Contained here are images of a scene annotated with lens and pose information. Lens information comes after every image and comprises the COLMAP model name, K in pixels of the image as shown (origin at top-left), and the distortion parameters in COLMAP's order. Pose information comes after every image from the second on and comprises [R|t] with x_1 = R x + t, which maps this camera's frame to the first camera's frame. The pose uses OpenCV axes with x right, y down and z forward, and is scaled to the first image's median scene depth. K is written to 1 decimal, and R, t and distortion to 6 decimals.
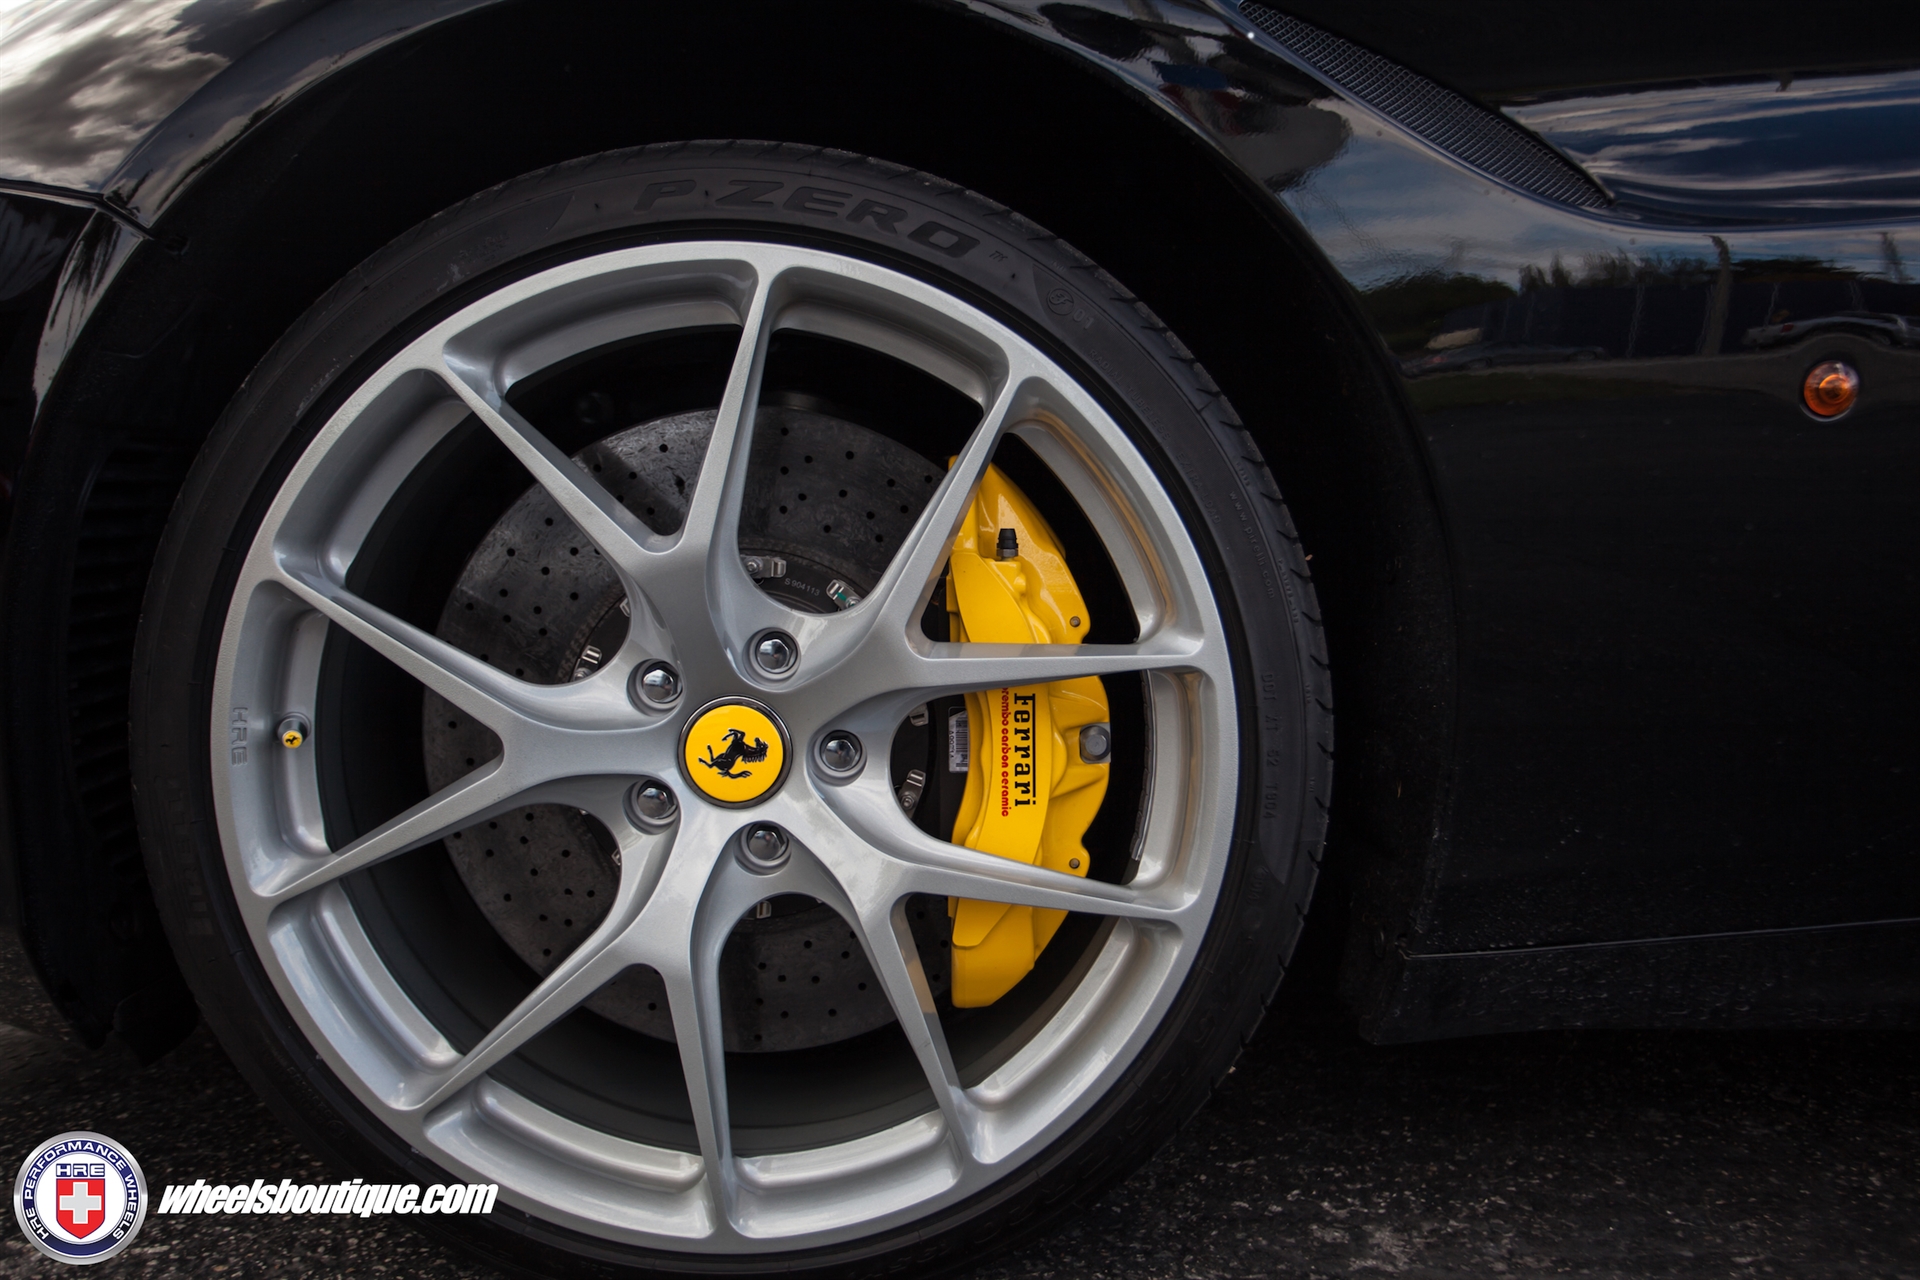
lens RADIAL K [[1611.7, 0, 958.9], [0, 1611.7, 639.3], [0, 0, 1]] dist [-0.000462, 0.001915]
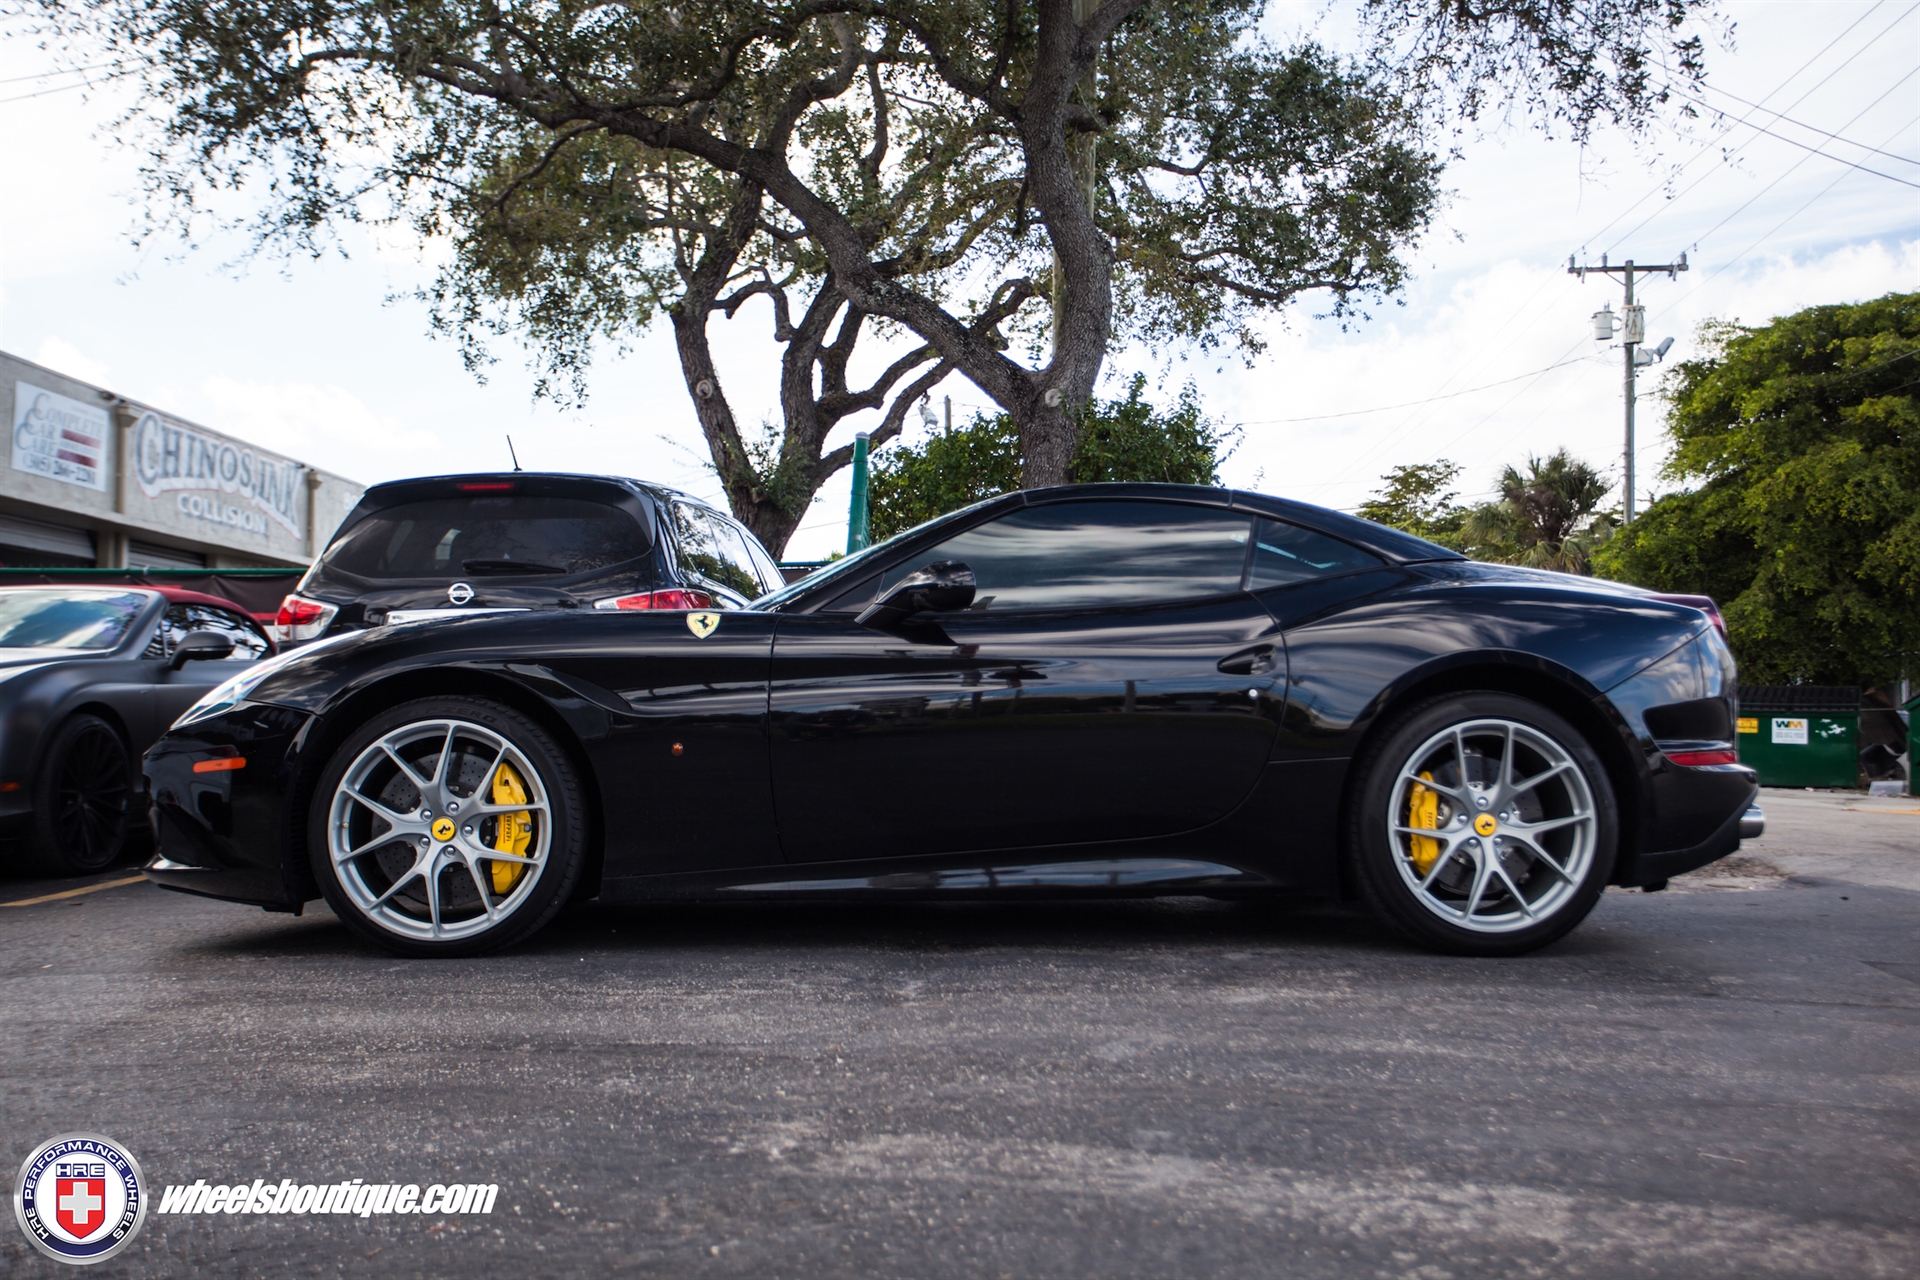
lens RADIAL K [[1921.0, 0, 960.8], [0, 1921.0, 640.6], [0, 0, 1]] dist [0.088535, 0.000000]
pose [[0.999558, 0.000139, 0.029726, 1.144275], [0.004703, 0.986656, -0.162748, 0.437080], [-0.029352, 0.162816, 0.986220, -4.457822]]
